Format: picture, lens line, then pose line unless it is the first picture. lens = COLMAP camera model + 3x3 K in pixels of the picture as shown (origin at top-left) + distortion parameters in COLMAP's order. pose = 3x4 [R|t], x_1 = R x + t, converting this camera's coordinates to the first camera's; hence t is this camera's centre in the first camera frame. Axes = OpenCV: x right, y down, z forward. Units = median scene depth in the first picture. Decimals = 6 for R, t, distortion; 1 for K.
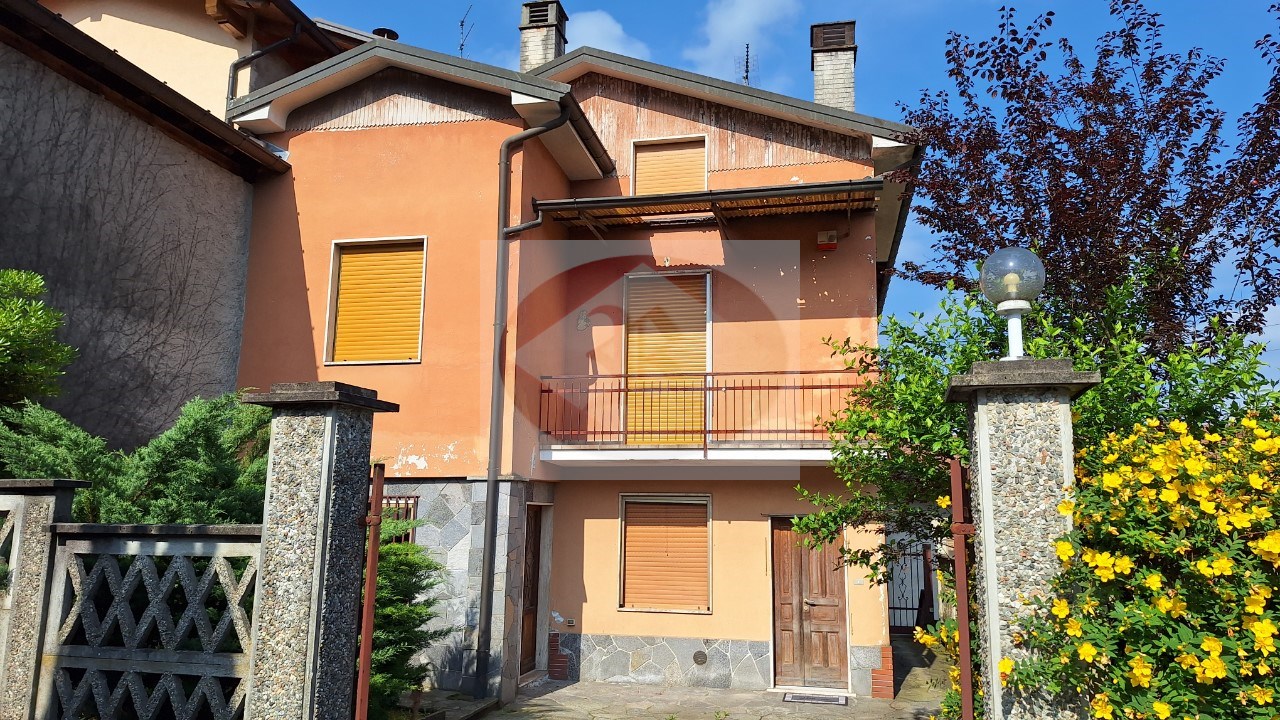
lens RADIAL K [[899.1, 0, 661.7], [0, 899.1, 377.1], [0, 0, 1]] dist [0.025707, -0.028554]
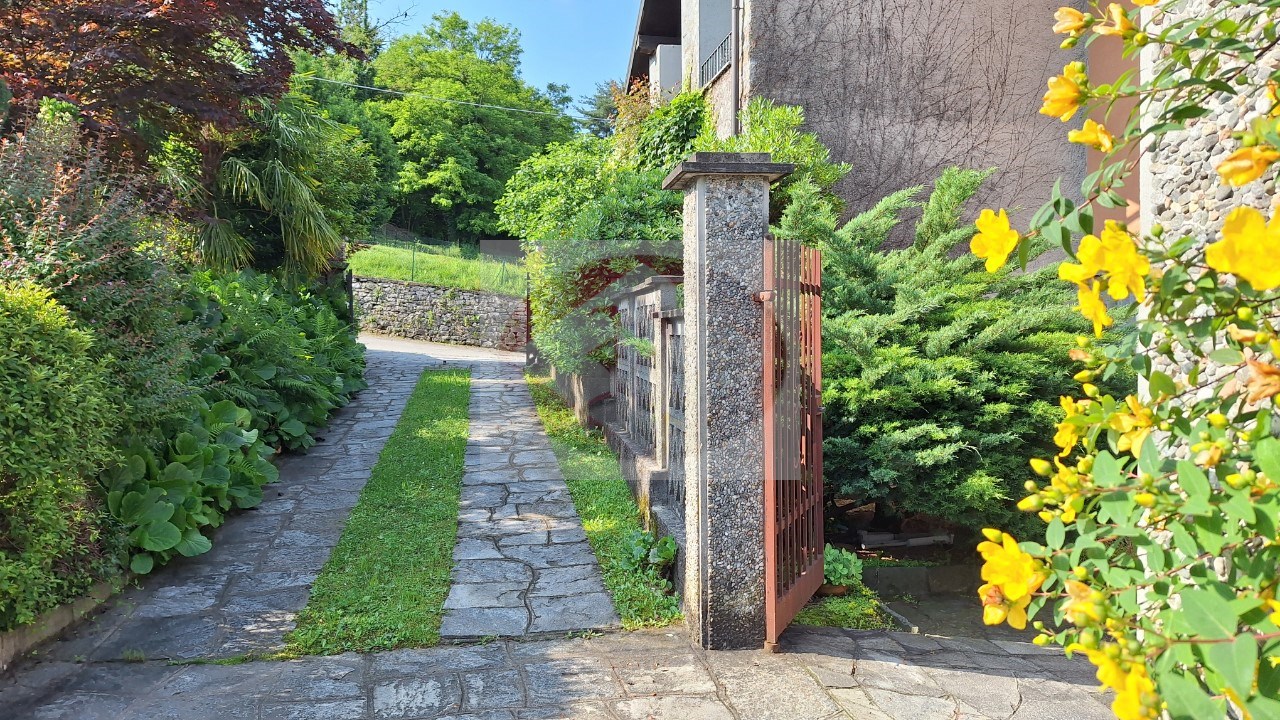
lens RADIAL K [[899.1, 0, 661.7], [0, 899.1, 377.1], [0, 0, 1]] dist [0.025707, -0.028554]
pose [[0.412610, 0.027373, -0.910496, 0.222120], [0.161476, 0.981520, 0.102684, 0.059819], [0.896481, -0.189392, 0.400565, 0.240121]]
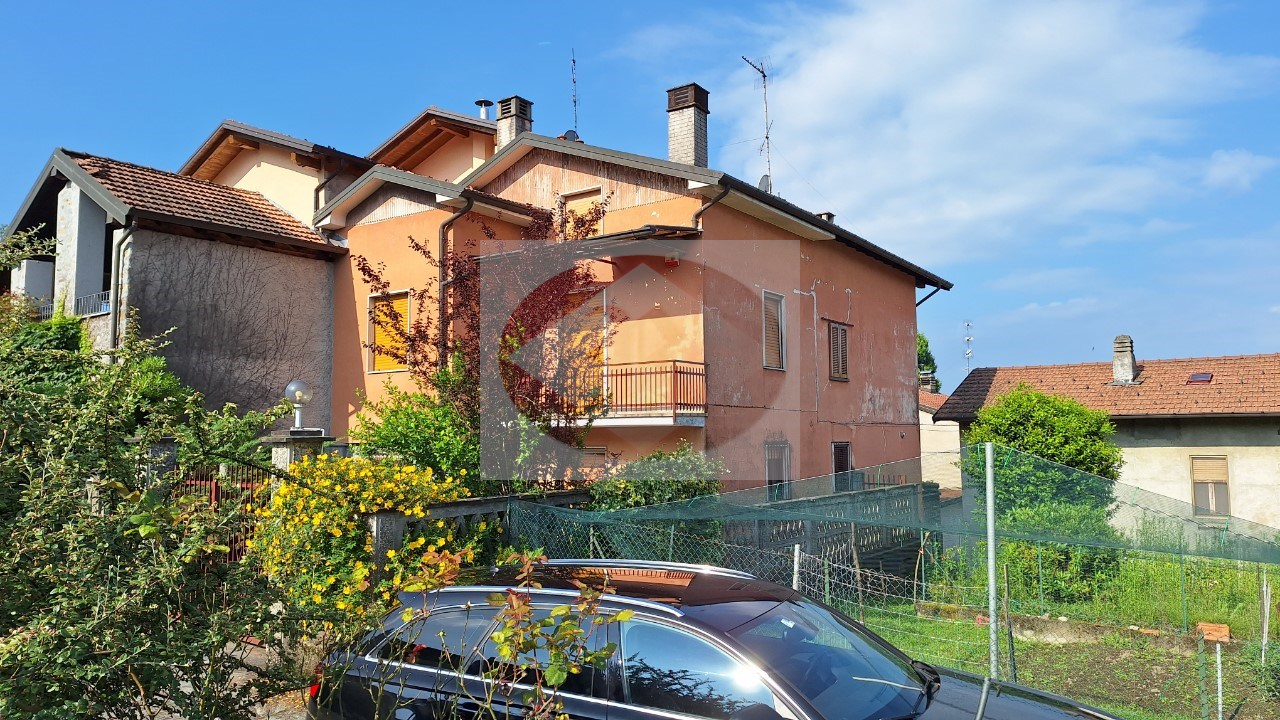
lens RADIAL K [[899.1, 0, 661.7], [0, 899.1, 377.1], [0, 0, 1]] dist [0.025707, -0.028554]
pose [[0.913991, -0.046175, -0.403099, 0.874212], [0.082836, 0.993813, 0.073980, -0.095420], [0.397190, -0.101008, 0.912161, -0.314226]]
